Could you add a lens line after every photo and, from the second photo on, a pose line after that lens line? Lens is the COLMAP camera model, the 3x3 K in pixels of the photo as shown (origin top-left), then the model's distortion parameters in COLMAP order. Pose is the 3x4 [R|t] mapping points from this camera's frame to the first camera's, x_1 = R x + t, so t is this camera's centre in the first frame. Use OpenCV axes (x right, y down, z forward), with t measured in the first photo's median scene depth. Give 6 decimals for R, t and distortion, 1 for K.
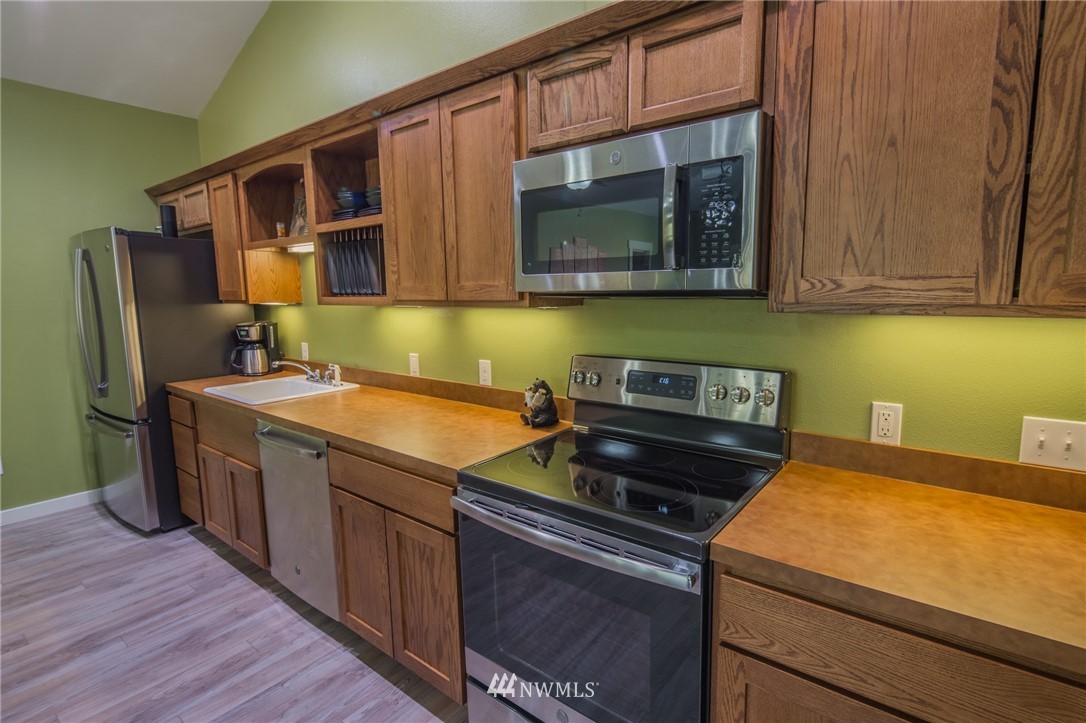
lens RADIAL K [[525.0, 0, 562.4], [0, 525.0, 358.2], [0, 0, 1]] dist [-0.001176, -0.000715]
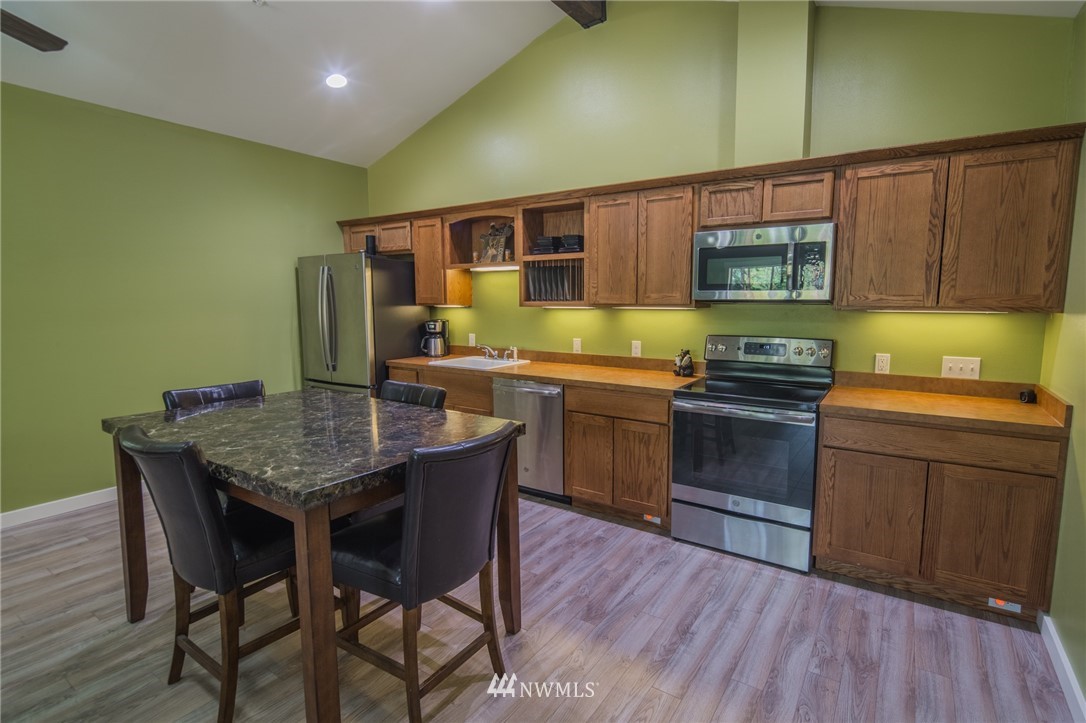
lens RADIAL K [[524.3, 0, 561.7], [0, 524.3, 358.8], [0, 0, 1]] dist [0.001578, -0.000181]
pose [[0.997508, 0.002168, 0.070518, -0.677685], [-0.001163, 0.999897, -0.014295, 0.112754], [-0.070542, 0.014177, 0.997408, -0.838813]]
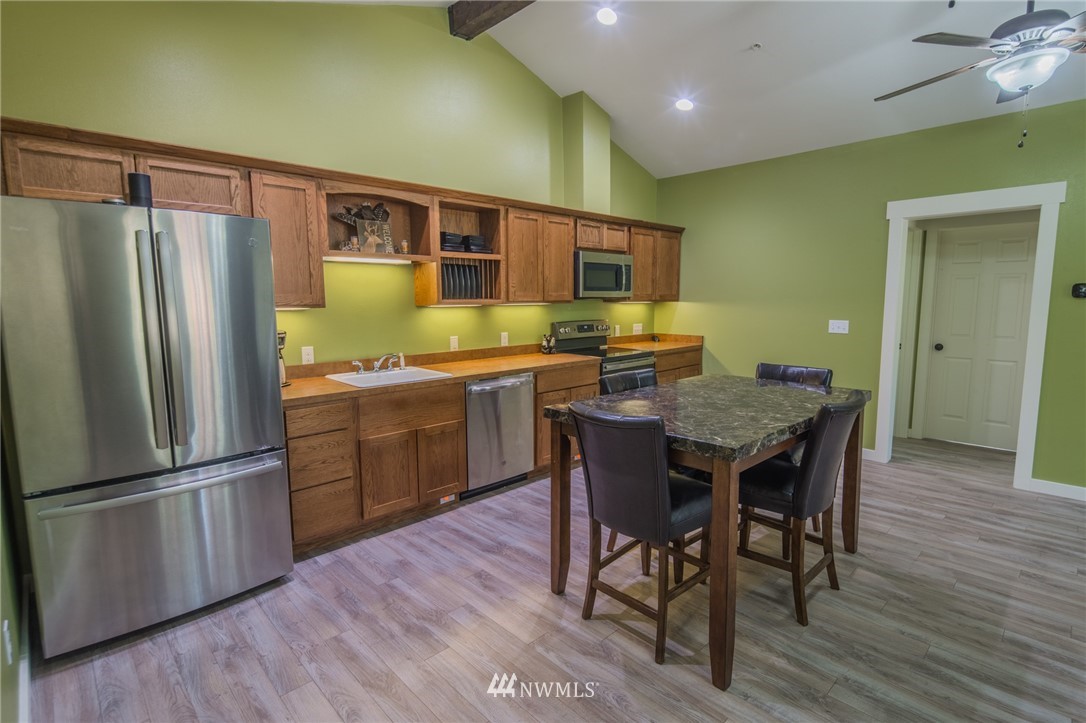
lens RADIAL K [[524.3, 0, 561.7], [0, 524.3, 358.8], [0, 0, 1]] dist [0.001578, -0.000181]
pose [[0.134136, -0.108579, 0.984997, -2.777615], [0.128936, 0.987442, 0.091290, -0.068960], [-0.982539, 0.114756, 0.146451, 0.712687]]
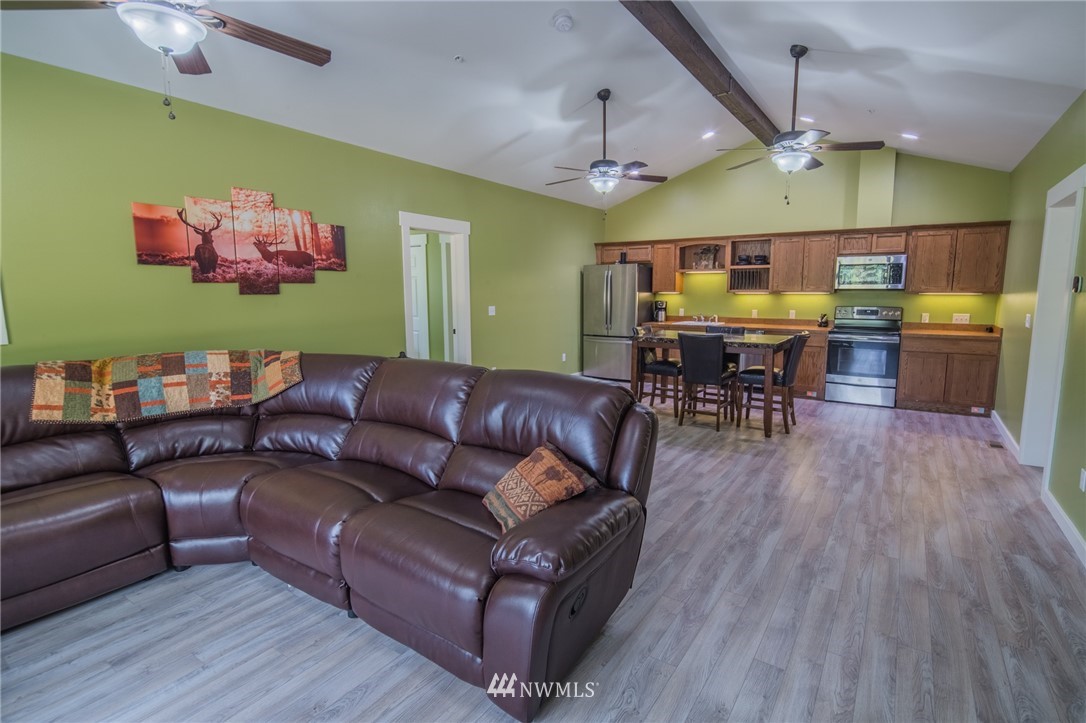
lens RADIAL K [[524.3, 0, 561.7], [0, 524.3, 358.8], [0, 0, 1]] dist [0.001578, -0.000181]
pose [[0.997419, -0.001462, 0.071780, -2.398586], [0.001127, 0.999988, 0.004710, 0.377812], [-0.071786, -0.004617, 0.997409, -2.785539]]
